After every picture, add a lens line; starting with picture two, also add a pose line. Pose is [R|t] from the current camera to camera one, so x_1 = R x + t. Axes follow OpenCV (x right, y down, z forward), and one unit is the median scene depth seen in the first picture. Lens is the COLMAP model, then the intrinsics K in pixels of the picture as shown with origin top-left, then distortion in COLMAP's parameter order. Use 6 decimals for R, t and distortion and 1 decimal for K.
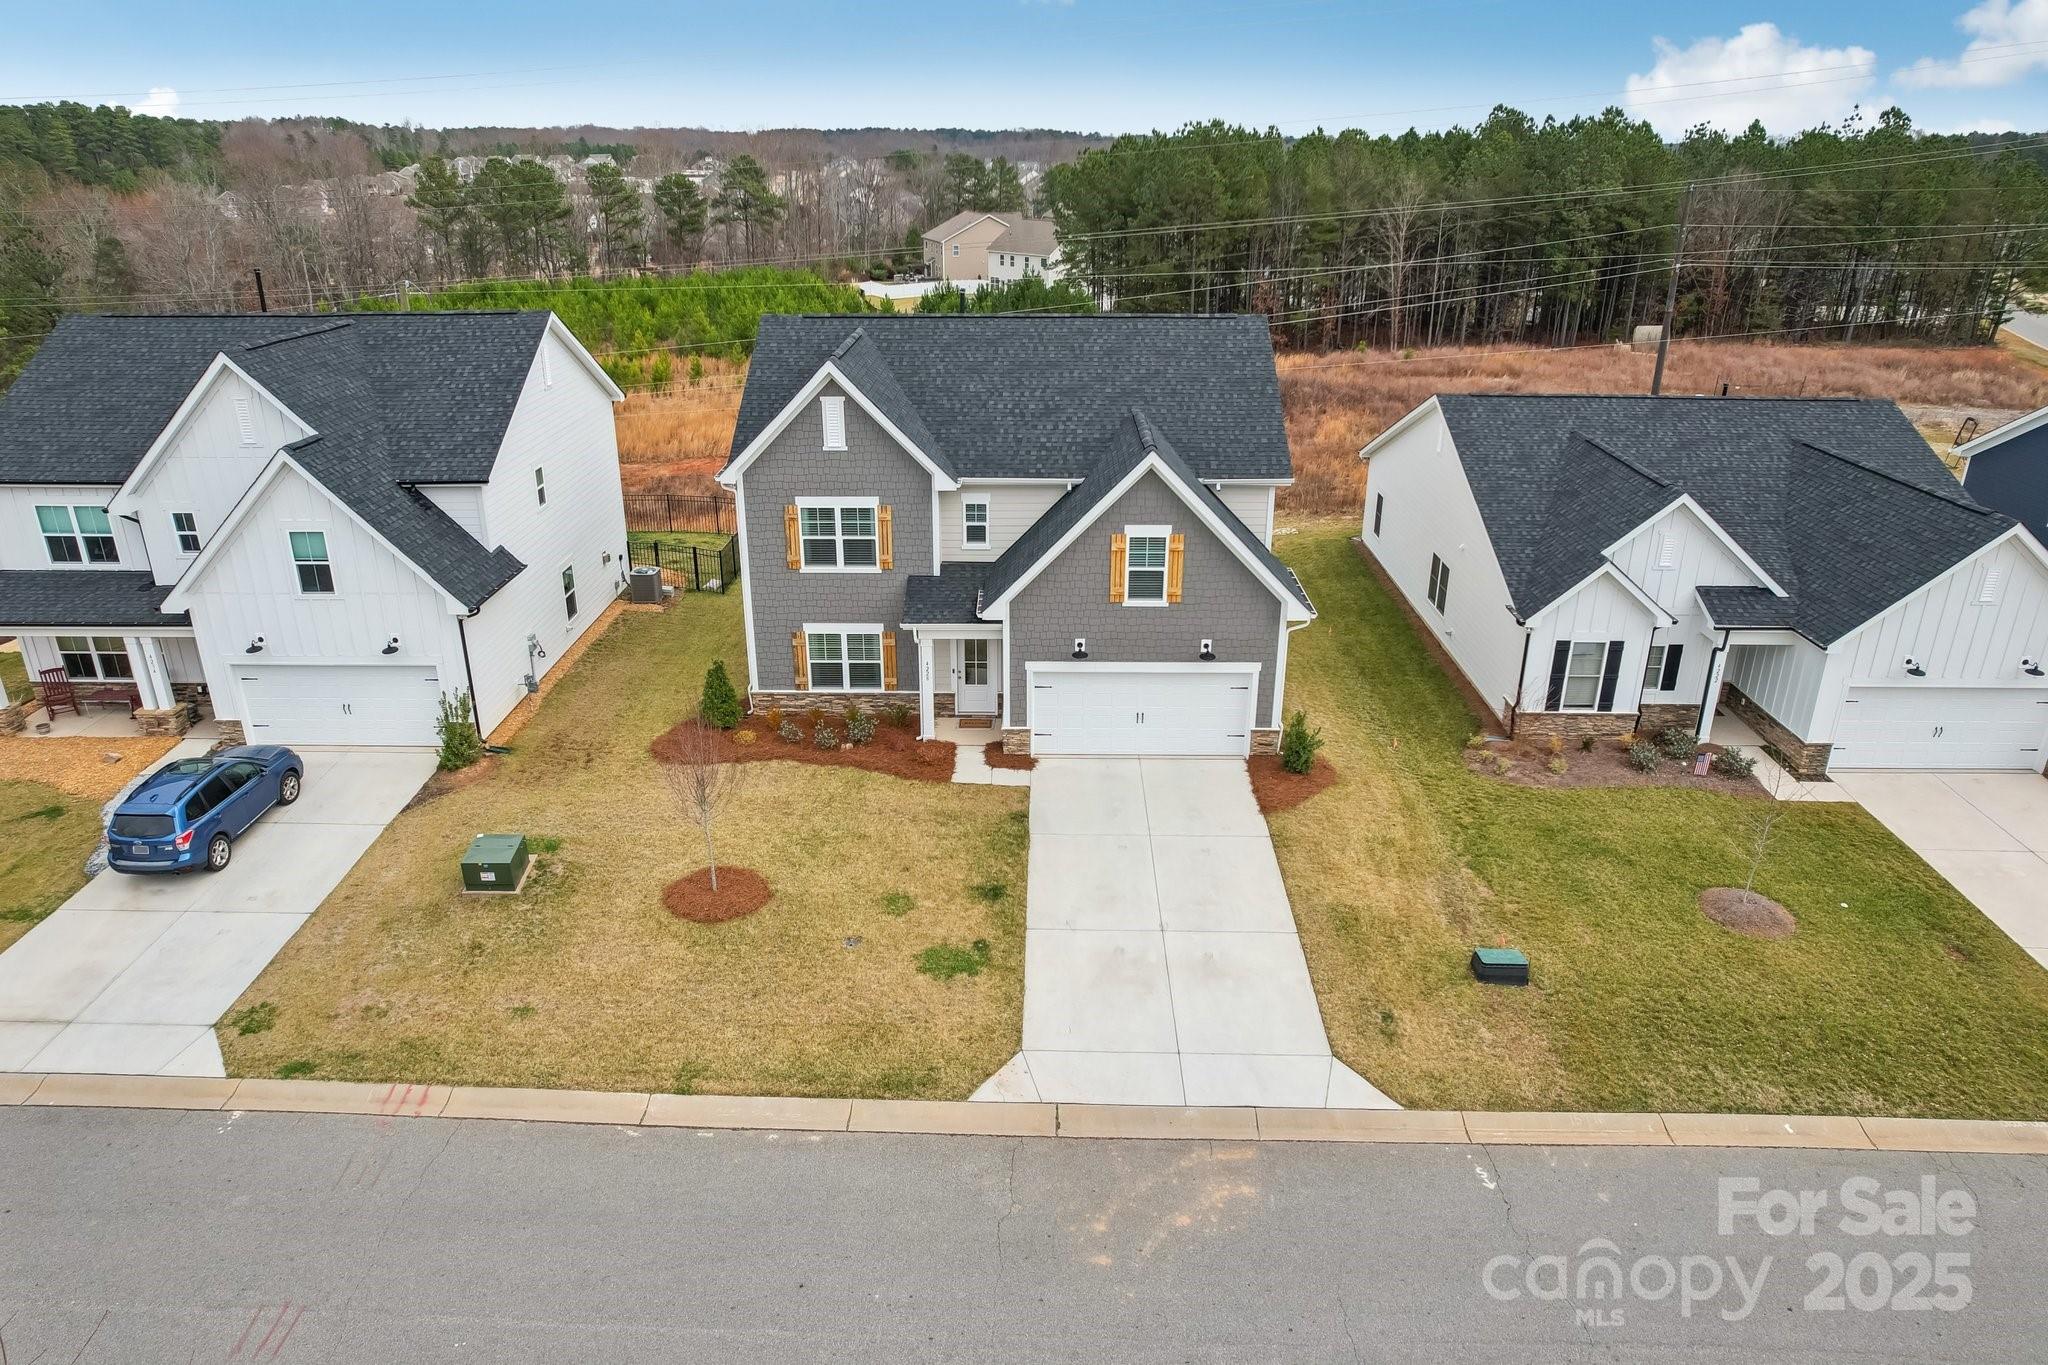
lens RADIAL K [[1270.9, 0, 1024.2], [0, 1270.9, 694.7], [0, 0, 1]] dist [-0.042534, 0.001505]
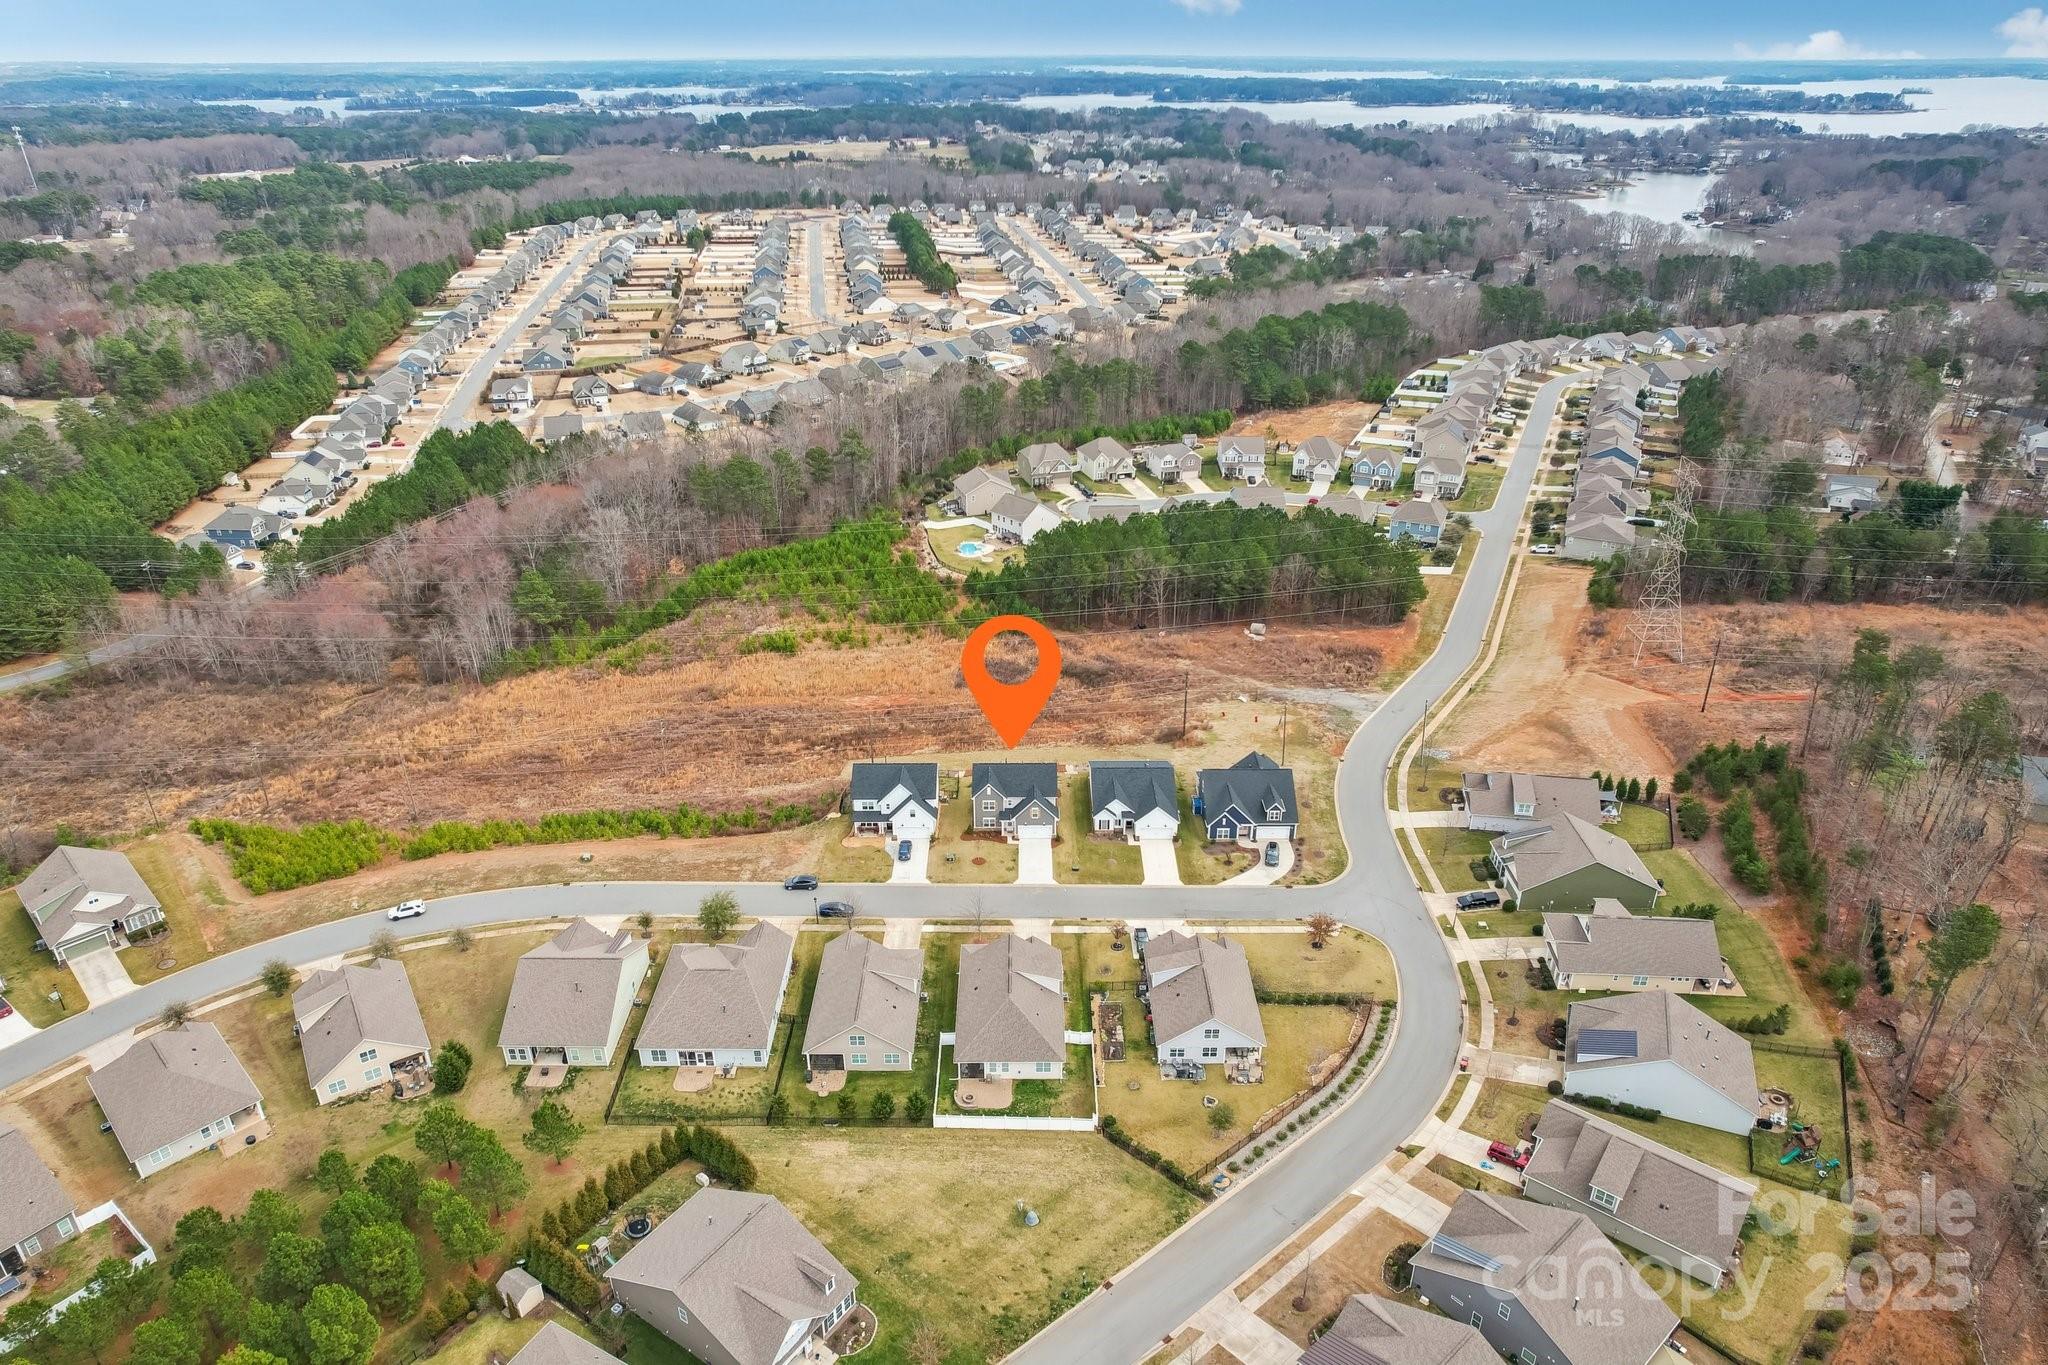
lens RADIAL K [[1331.2, 0, 1028.3], [0, 1331.2, 675.9], [0, 0, 1]] dist [-0.061370, 0.077922]
pose [[0.999900, -0.013206, 0.005107, 0.031378], [0.013290, 0.999771, -0.016752, -0.720859], [-0.004884, 0.016819, 0.999847, -6.264715]]
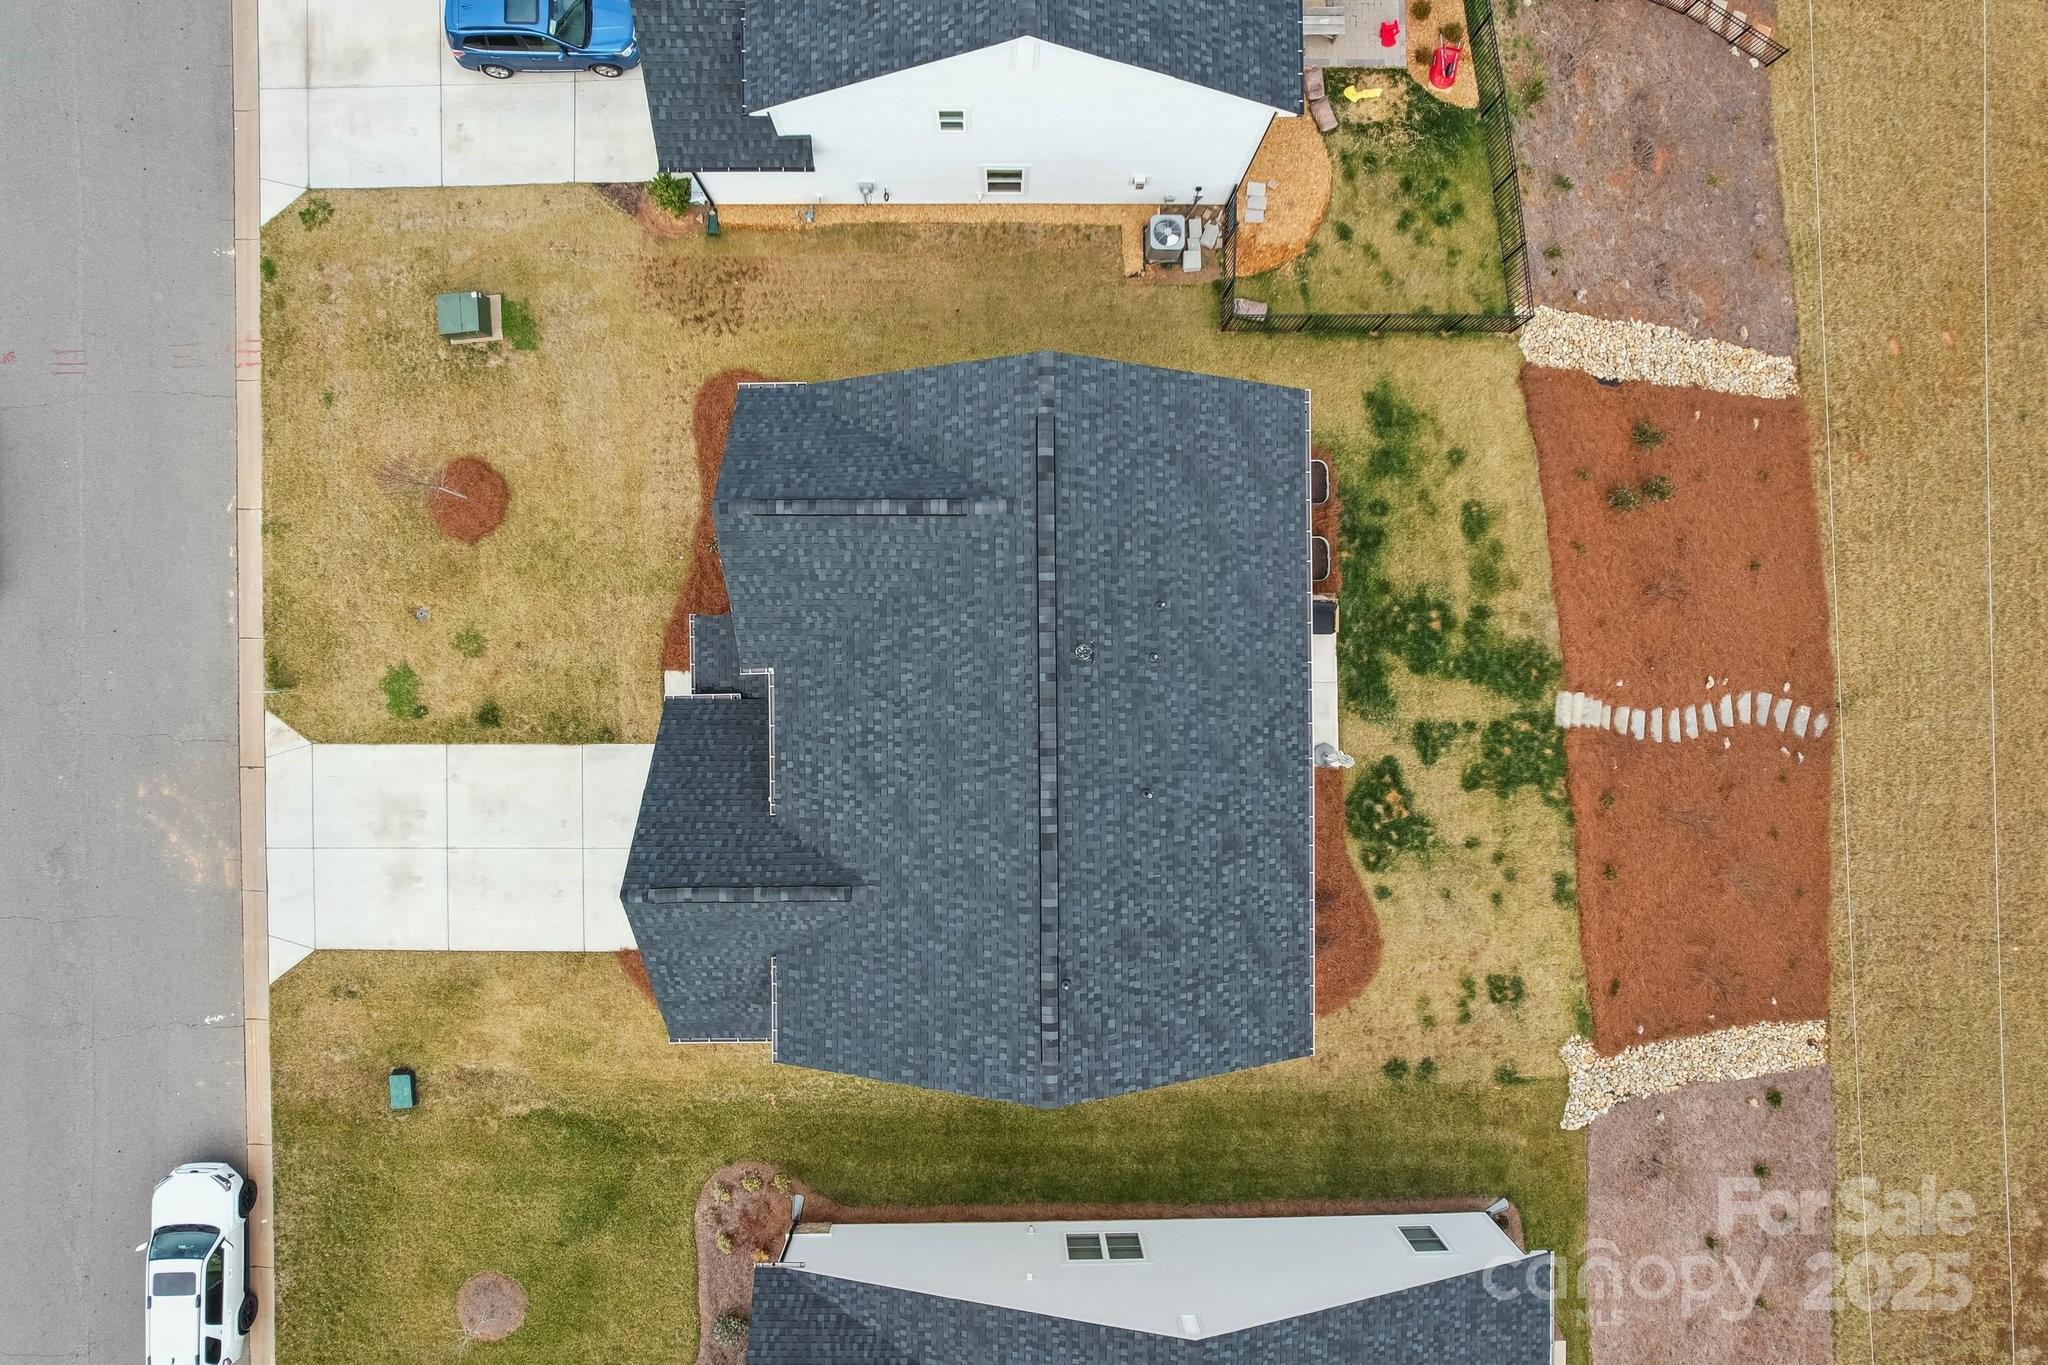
lens RADIAL K [[1270.9, 0, 1024.2], [0, 1270.9, 694.7], [0, 0, 1]] dist [-0.042534, 0.001505]
pose [[0.022599, 0.999715, 0.007757, -0.041346], [-0.440653, 0.002996, 0.897672, -1.116636], [0.897393, -0.023705, 0.440595, 0.867748]]
